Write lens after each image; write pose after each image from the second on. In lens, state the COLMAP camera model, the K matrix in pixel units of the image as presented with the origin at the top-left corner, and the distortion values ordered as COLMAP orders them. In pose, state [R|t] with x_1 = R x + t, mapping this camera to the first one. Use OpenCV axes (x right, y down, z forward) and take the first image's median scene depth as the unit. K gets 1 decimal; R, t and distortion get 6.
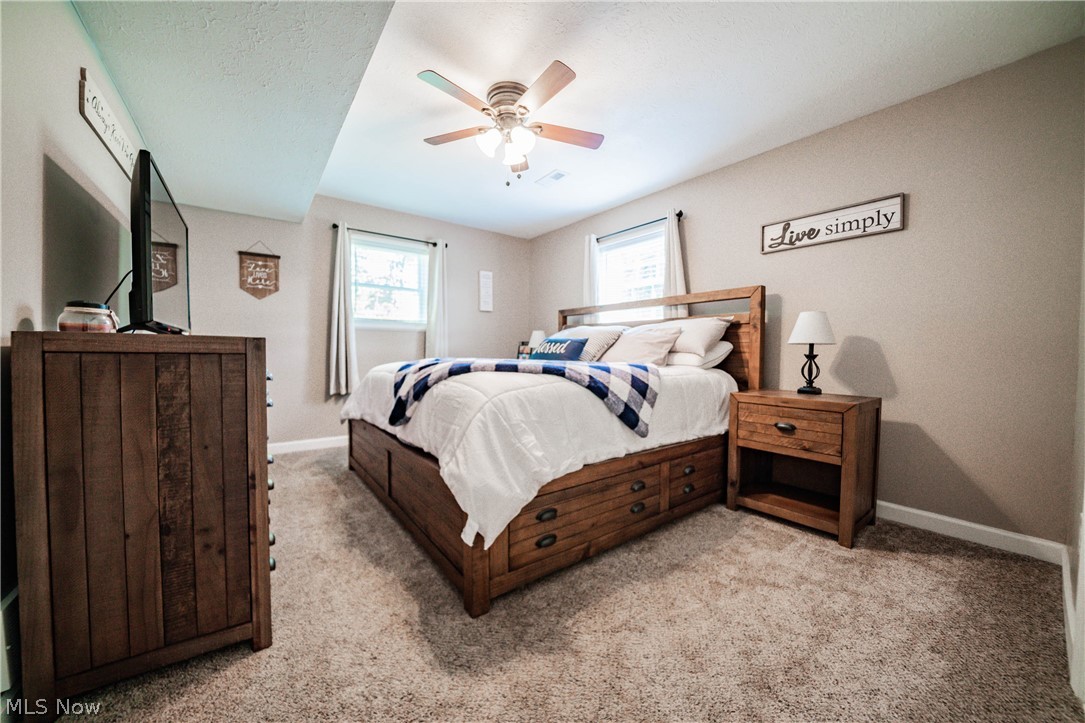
lens RADIAL K [[390.7, 0, 542.5], [0, 390.7, 361.5], [0, 0, 1]] dist [-0.059276, 0.000115]
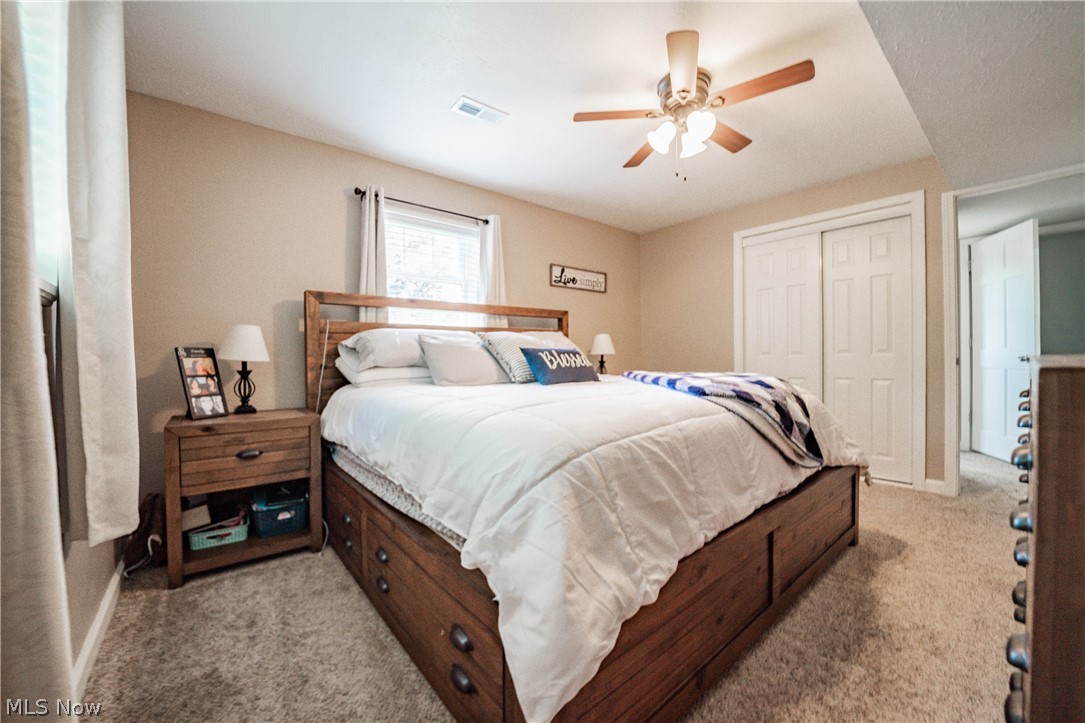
lens RADIAL K [[390.7, 0, 542.5], [0, 390.7, 361.5], [0, 0, 1]] dist [-0.059276, 0.000115]
pose [[-0.024244, -0.005120, 0.999693, -0.780162], [0.049648, 0.998747, 0.006319, -0.034529], [-0.998472, 0.049786, -0.023960, 1.112150]]
